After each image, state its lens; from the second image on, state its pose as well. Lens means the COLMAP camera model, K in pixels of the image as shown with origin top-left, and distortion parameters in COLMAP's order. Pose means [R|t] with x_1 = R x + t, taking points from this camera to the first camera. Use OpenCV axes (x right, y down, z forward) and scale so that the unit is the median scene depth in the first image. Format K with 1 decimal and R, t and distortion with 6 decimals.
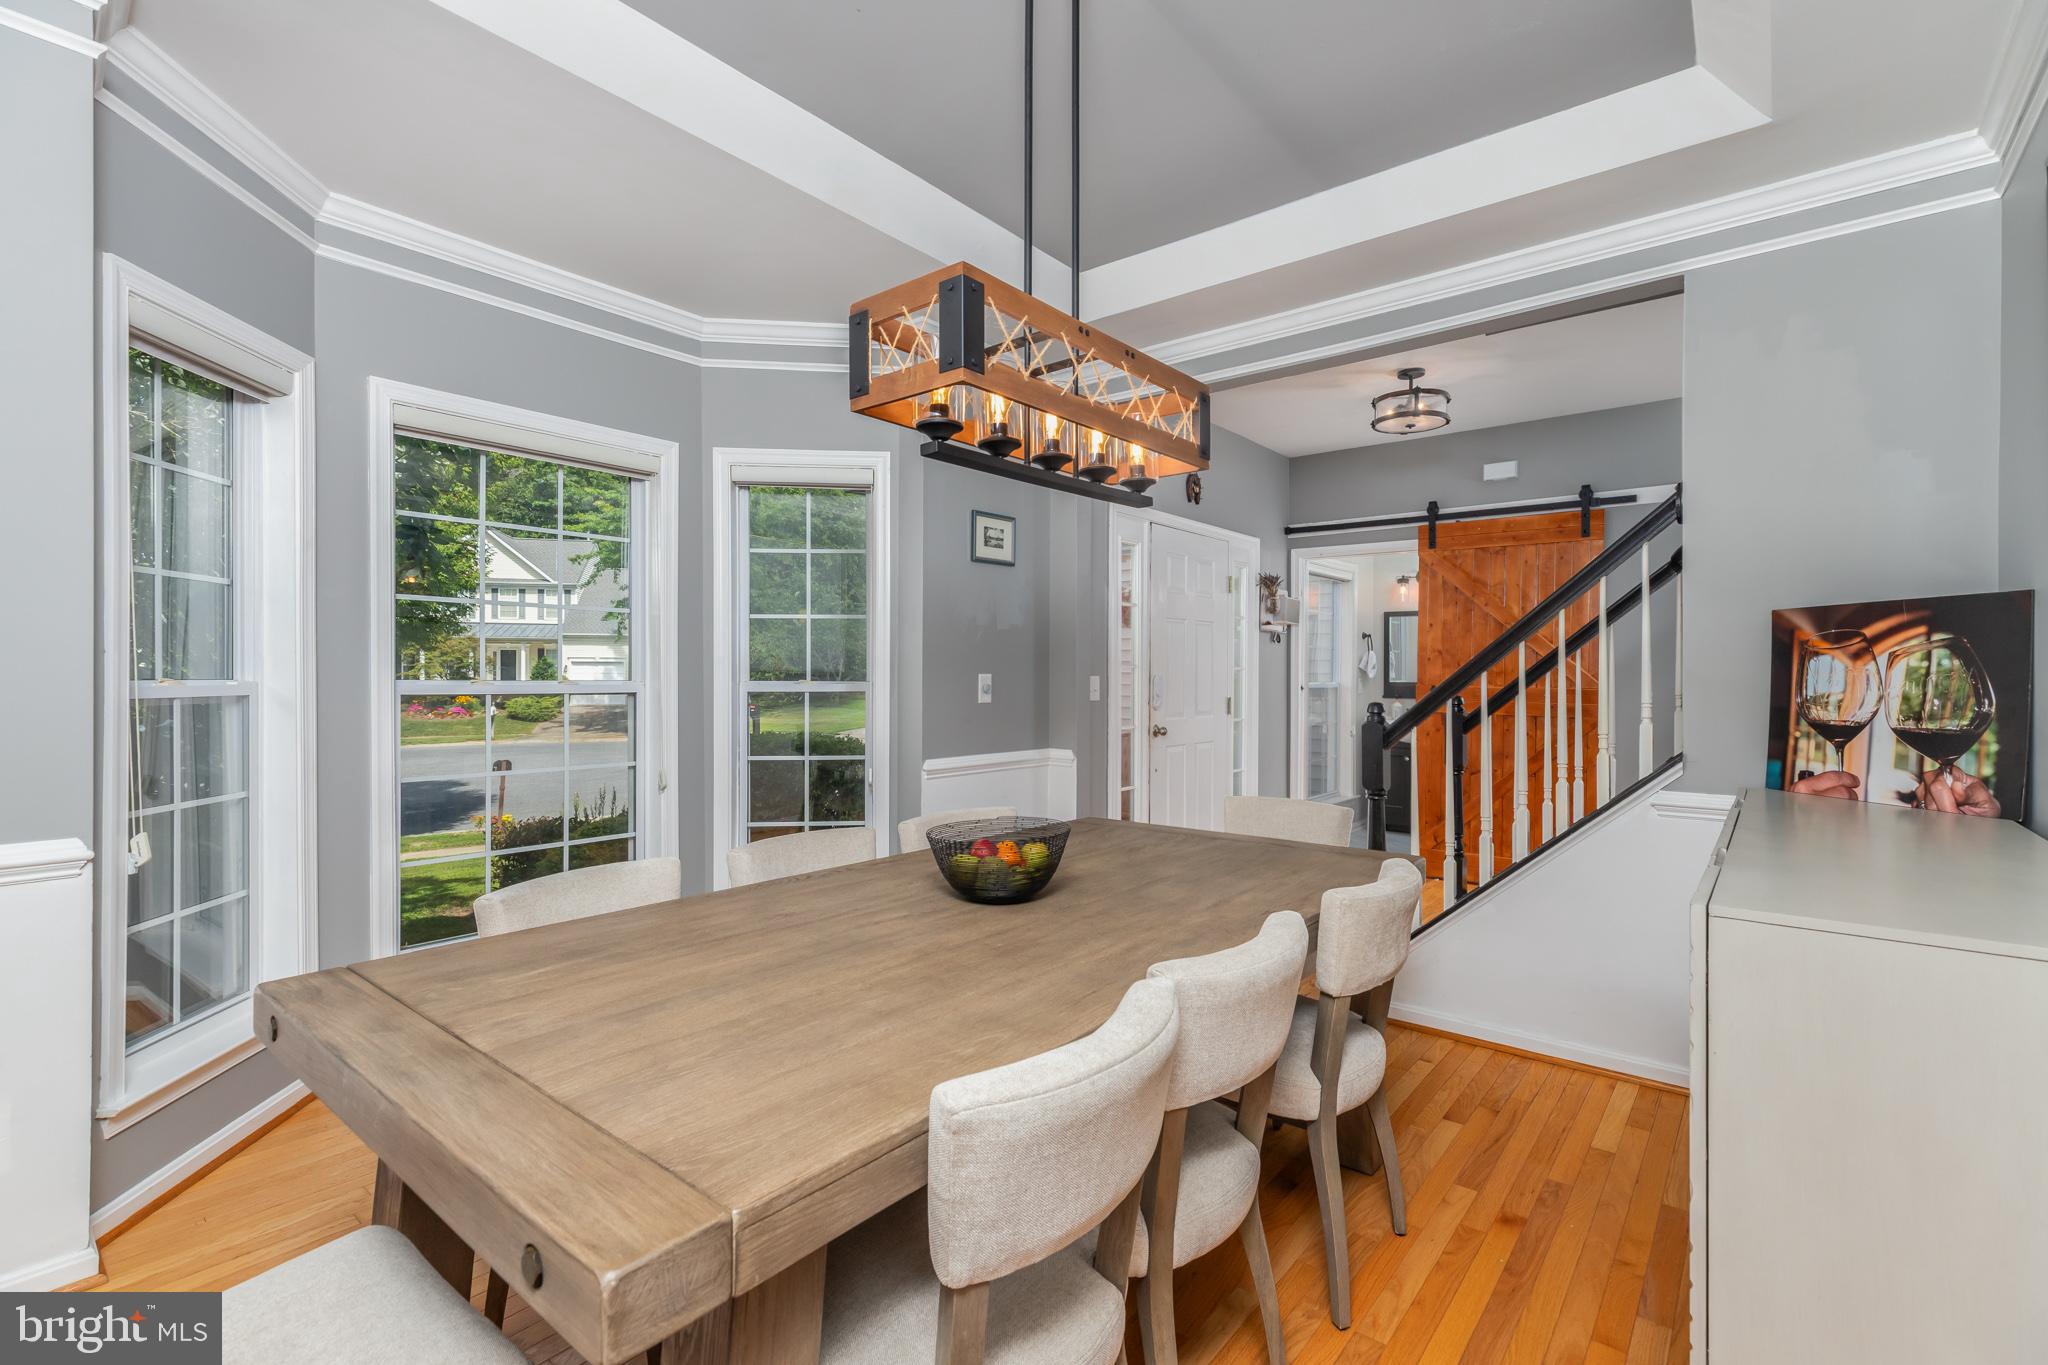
lens RADIAL K [[933.7, 0, 1024.0], [0, 933.7, 682.5], [0, 0, 1]] dist [0.002132, 0.000355]
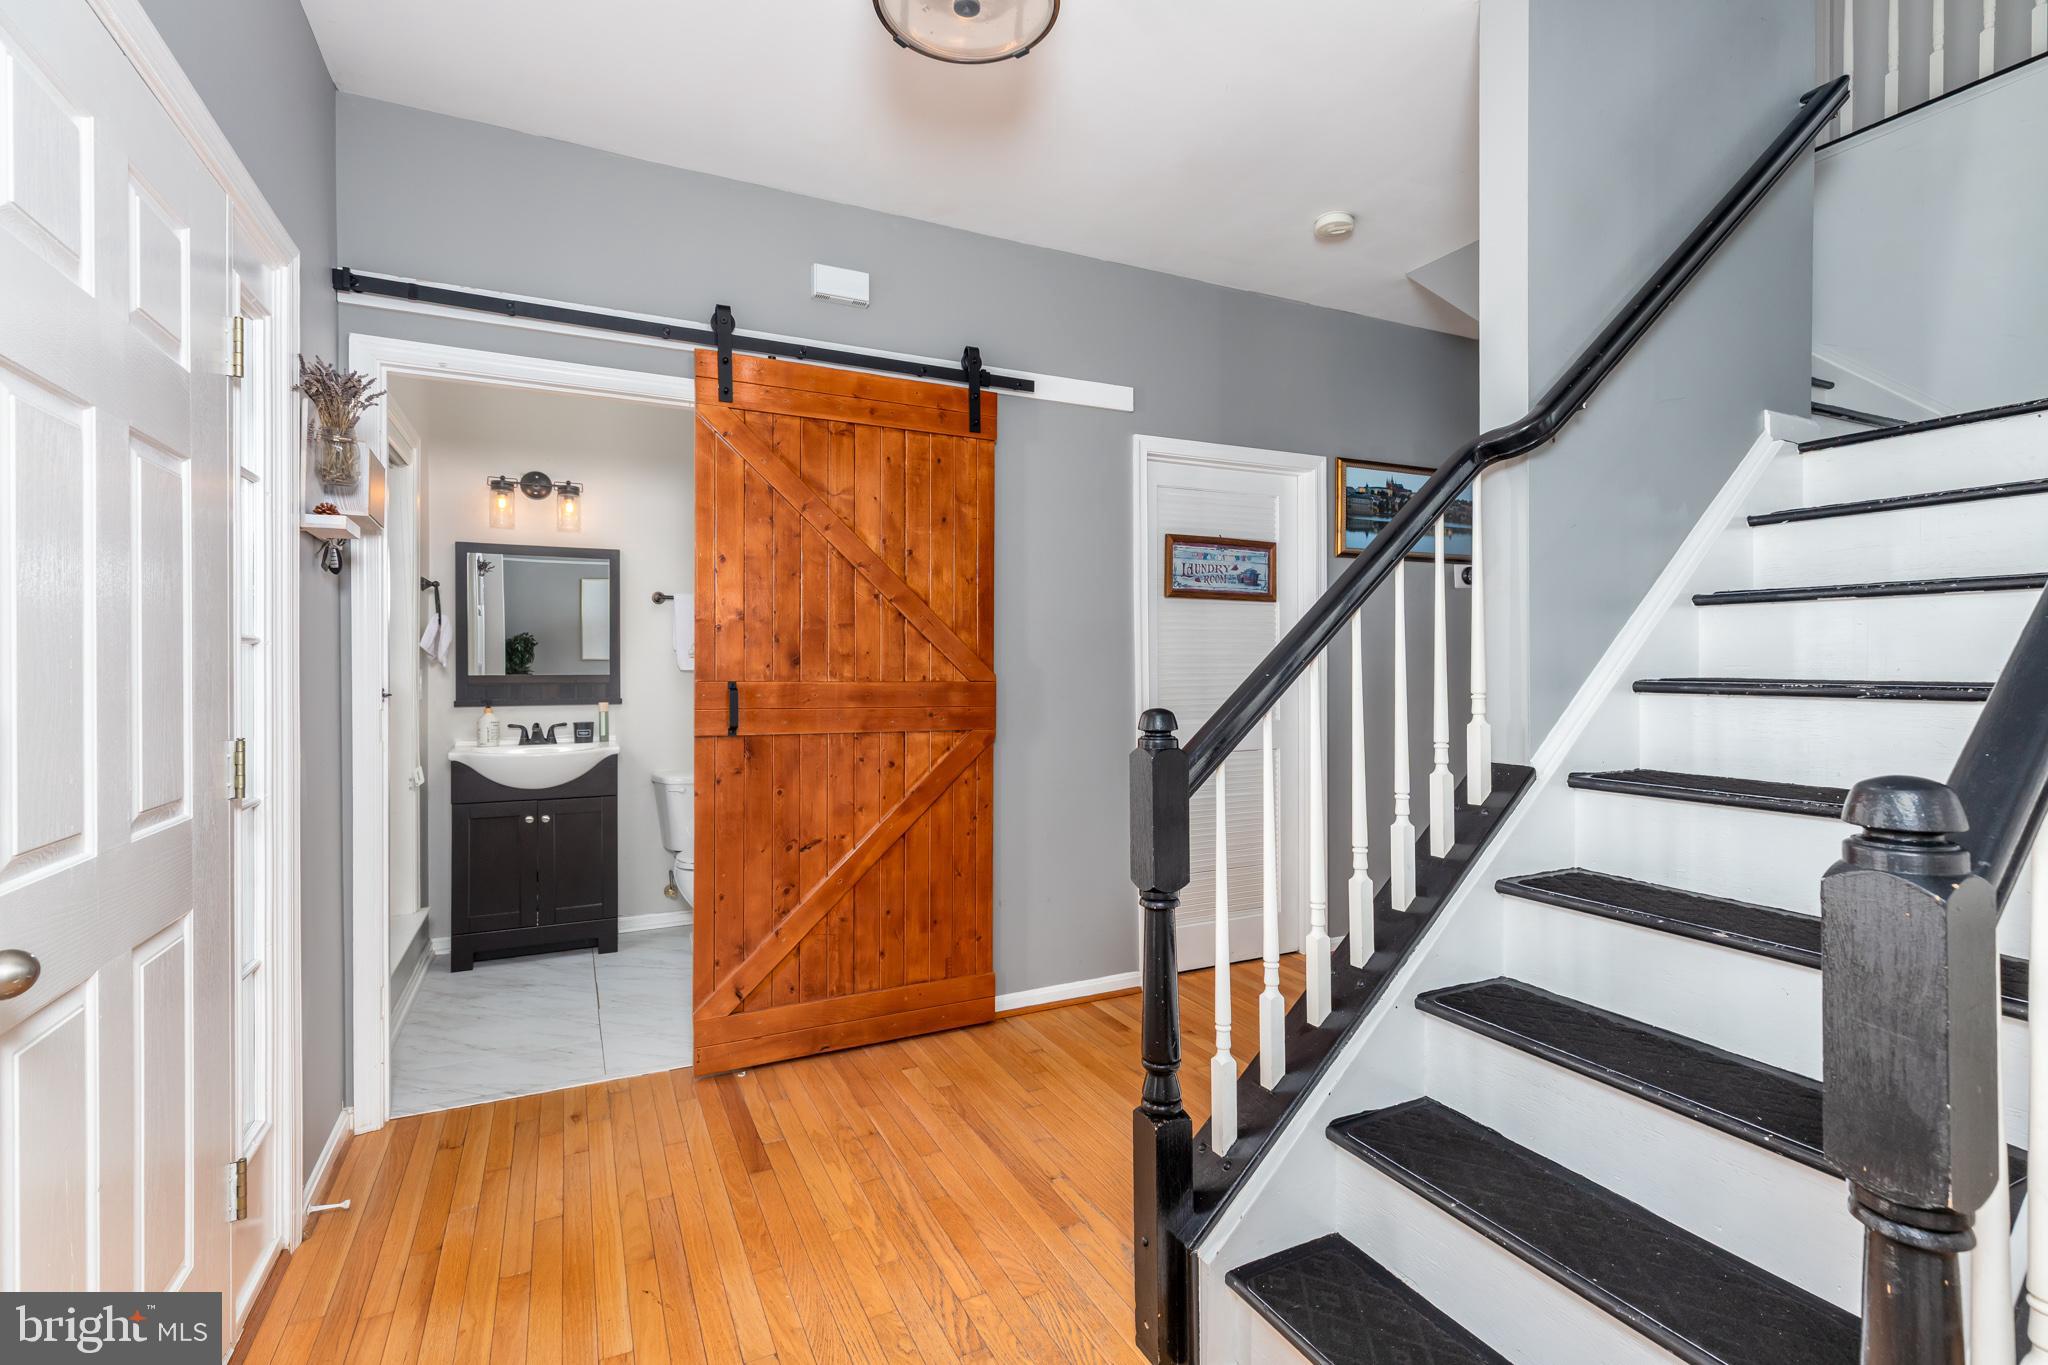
lens RADIAL K [[933.7, 0, 1024.0], [0, 933.7, 682.5], [0, 0, 1]] dist [0.002132, 0.000355]
pose [[0.421542, -0.018770, 0.906614, 0.060554], [0.008192, 0.999824, 0.016891, -0.004401], [-0.906772, 0.000306, 0.421622, 0.673069]]
